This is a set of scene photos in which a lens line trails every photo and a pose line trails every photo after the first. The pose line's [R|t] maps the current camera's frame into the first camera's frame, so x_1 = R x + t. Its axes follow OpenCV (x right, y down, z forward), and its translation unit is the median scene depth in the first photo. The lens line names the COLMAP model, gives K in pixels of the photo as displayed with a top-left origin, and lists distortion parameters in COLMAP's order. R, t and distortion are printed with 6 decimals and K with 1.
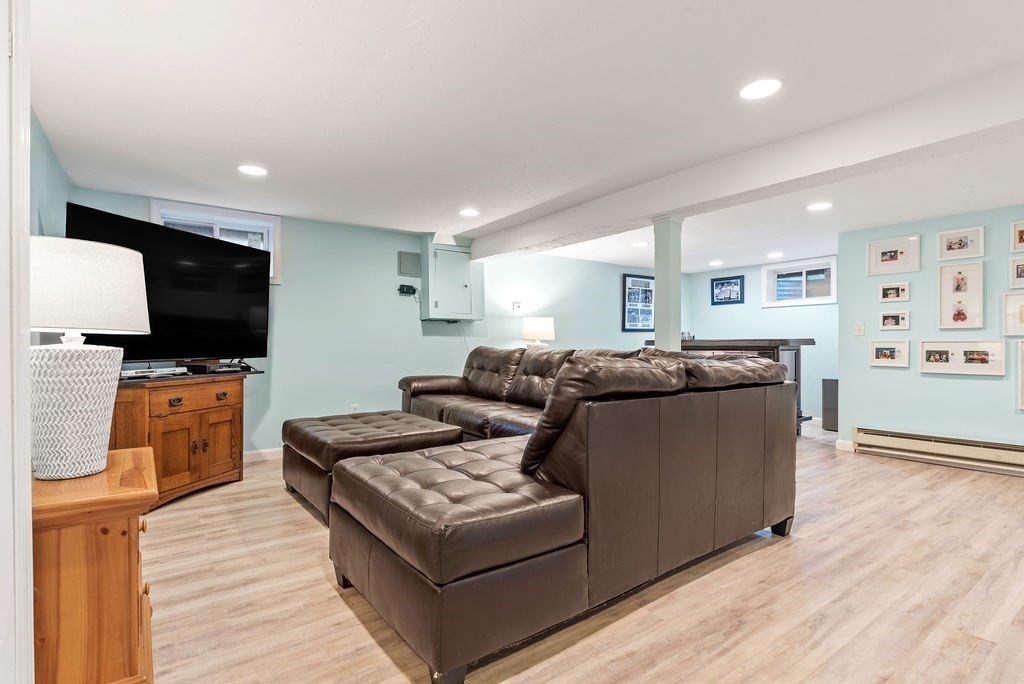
lens RADIAL K [[504.4, 0, 508.2], [0, 504.4, 343.9], [0, 0, 1]] dist [0.003954, 0.000439]
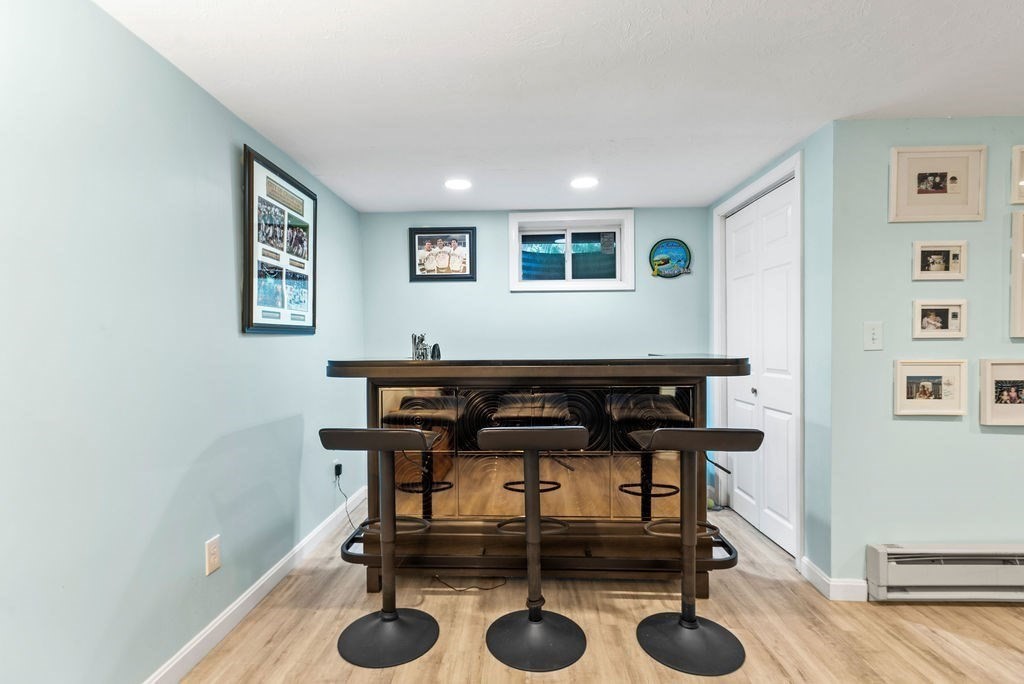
lens RADIAL K [[504.4, 0, 503.4], [0, 504.4, 350.4], [0, 0, 1]] dist [0.003954, 0.000439]
pose [[0.630010, -0.012443, 0.776487, 0.124544], [0.005778, 0.999919, 0.011336, -0.023821], [-0.776565, -0.002655, 0.630031, 0.993469]]
